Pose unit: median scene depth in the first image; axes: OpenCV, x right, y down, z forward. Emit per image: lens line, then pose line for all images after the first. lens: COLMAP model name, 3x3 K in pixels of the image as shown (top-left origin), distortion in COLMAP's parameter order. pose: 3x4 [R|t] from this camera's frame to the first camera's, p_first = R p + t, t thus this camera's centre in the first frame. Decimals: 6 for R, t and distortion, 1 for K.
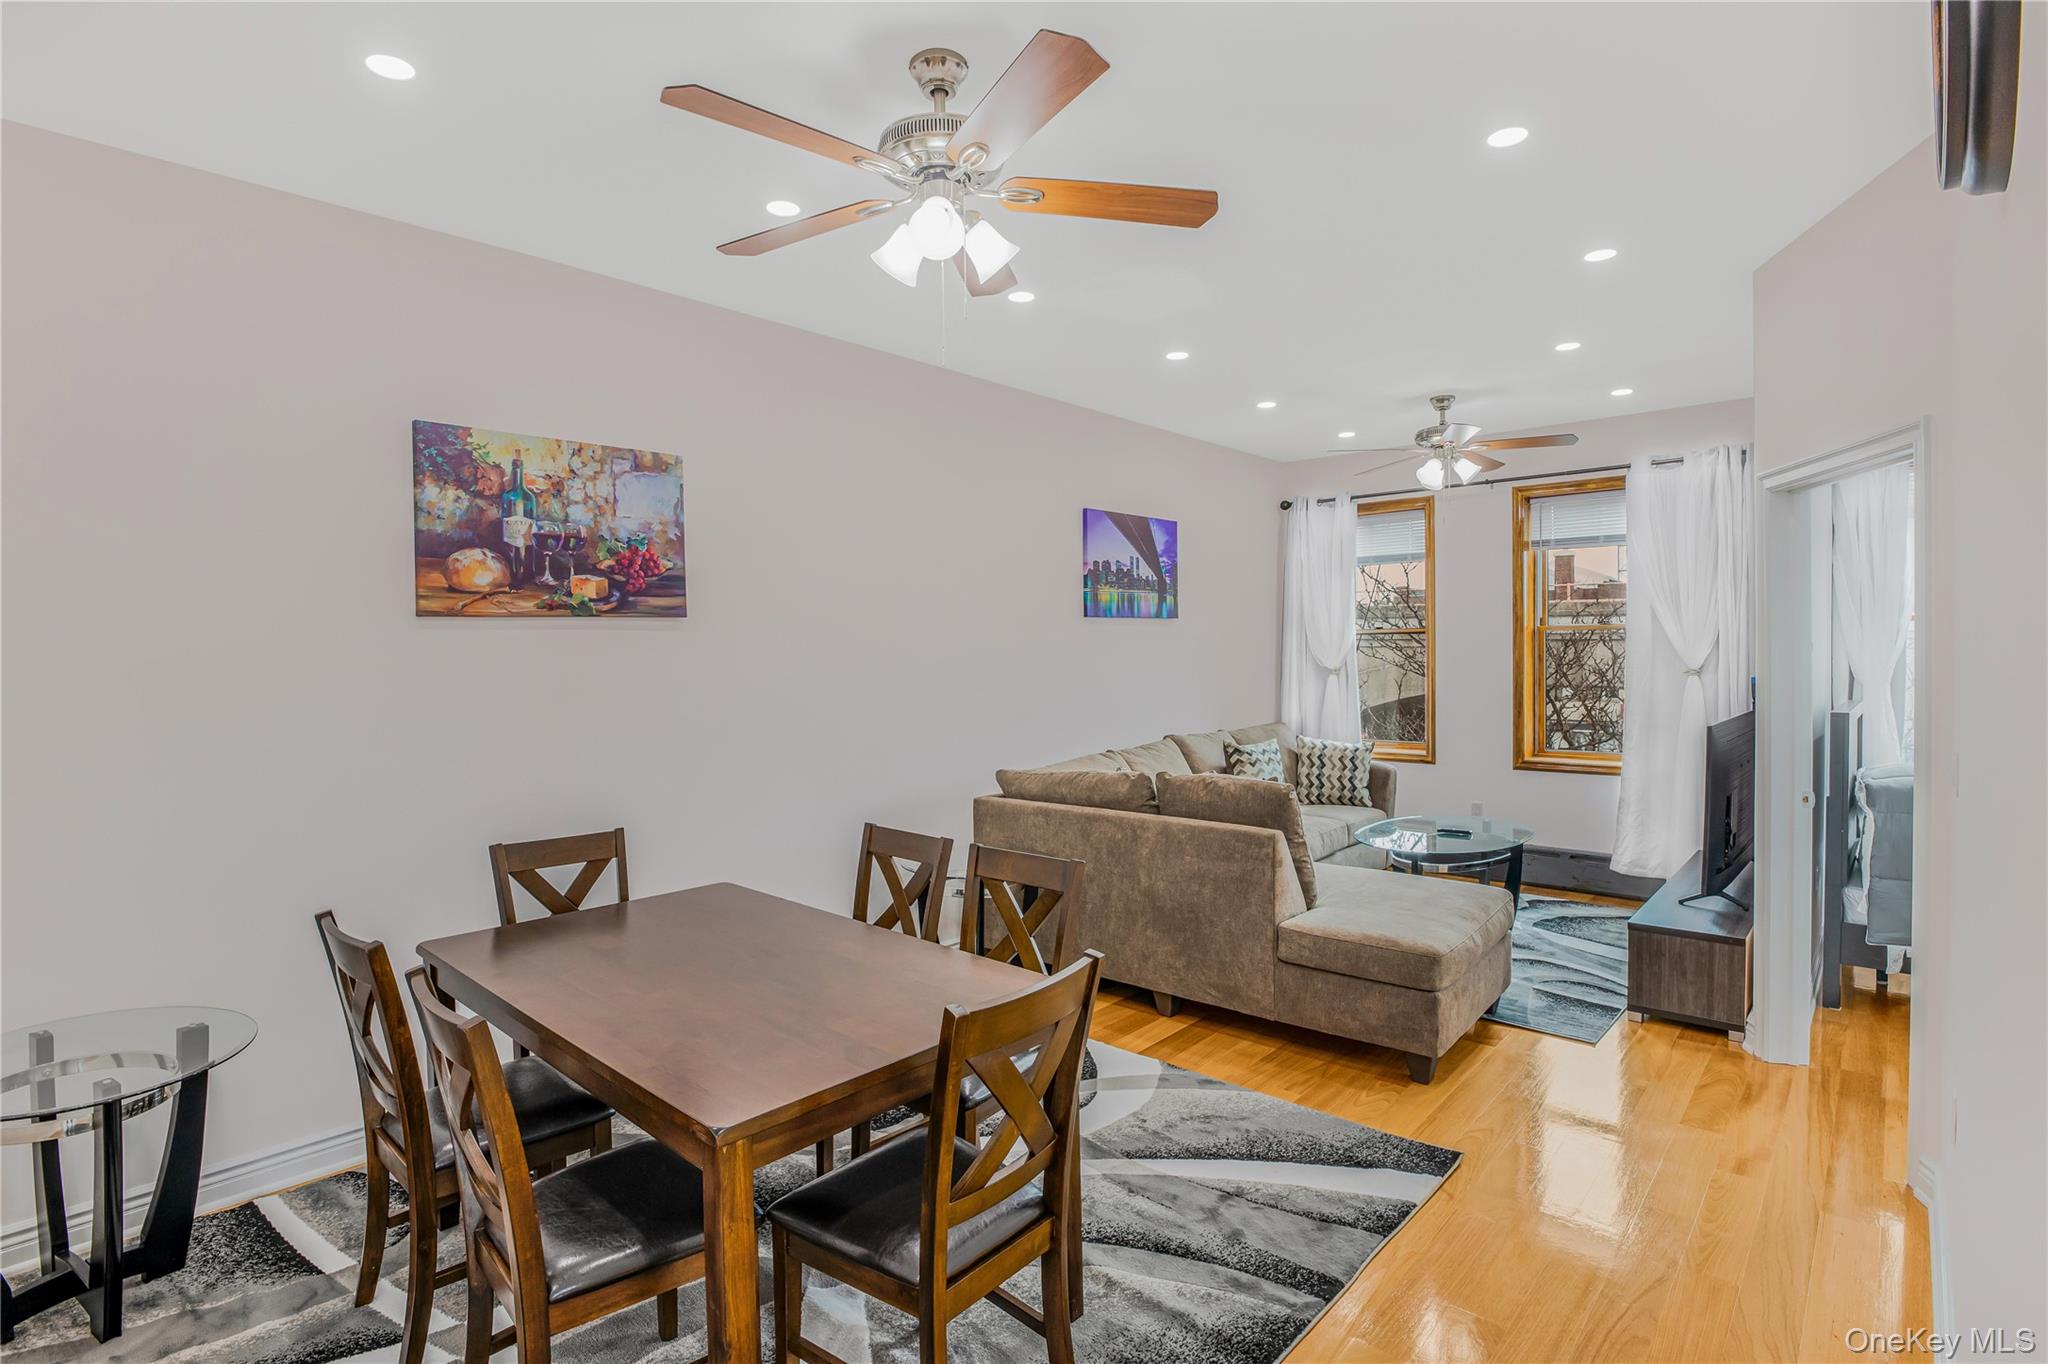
lens RADIAL K [[1000.9, 0, 1029.9], [0, 1000.9, 682.0], [0, 0, 1]] dist [-0.018130, -0.001629]
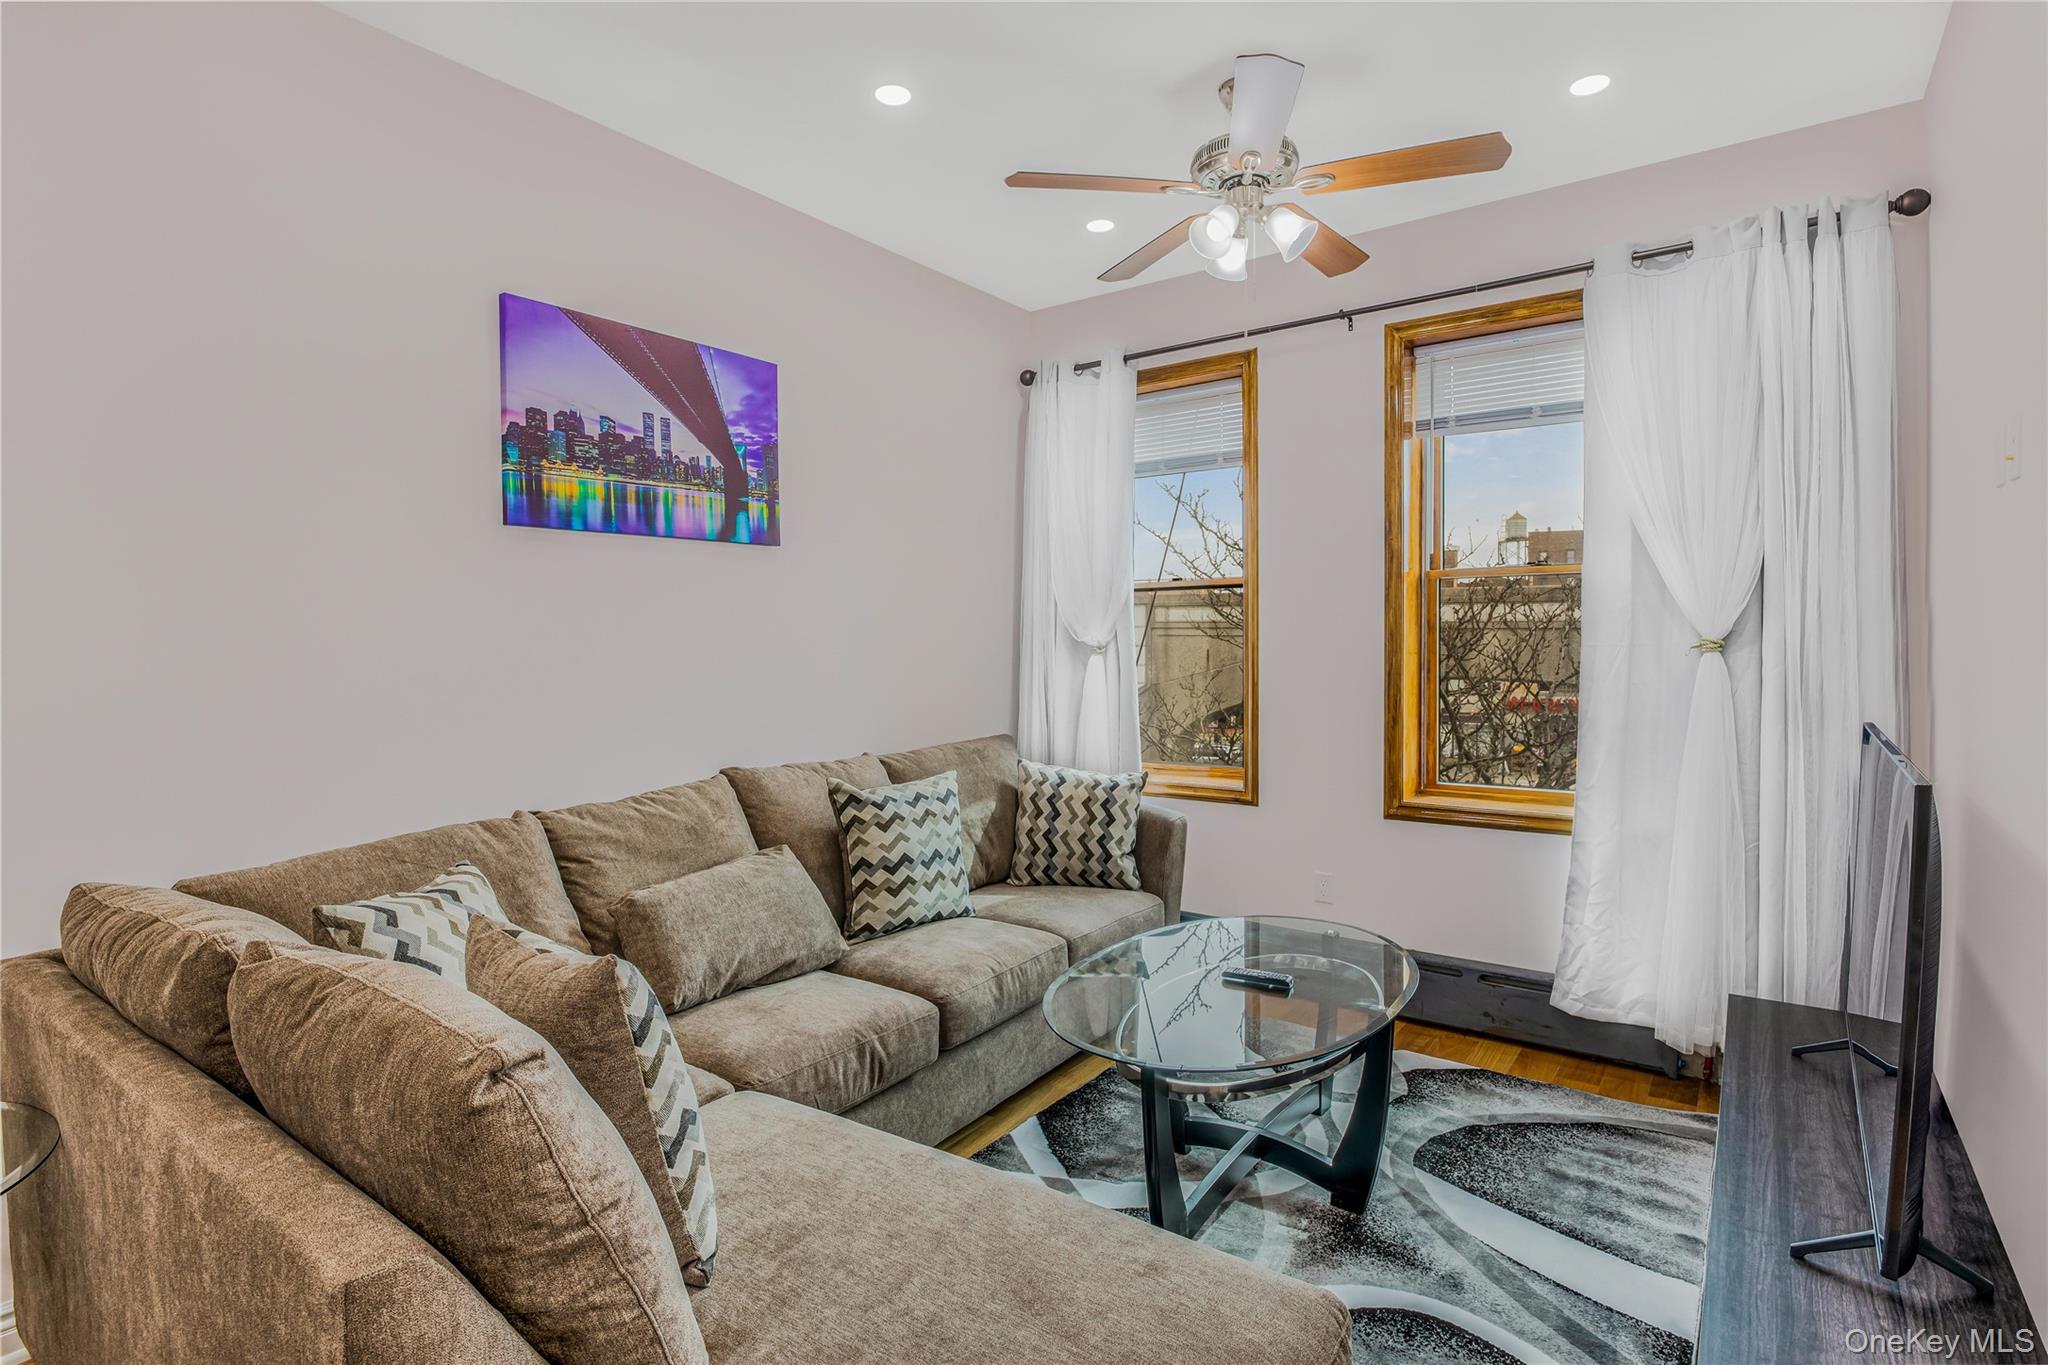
lens RADIAL K [[1000.9, 0, 1022.0], [0, 1000.9, 680.5], [0, 0, 1]] dist [-0.018130, -0.001629]
pose [[0.995891, 0.001123, 0.090548, 0.226503], [-0.001757, 0.999974, 0.006922, 0.004436], [-0.090538, -0.007053, 0.995868, 0.449480]]
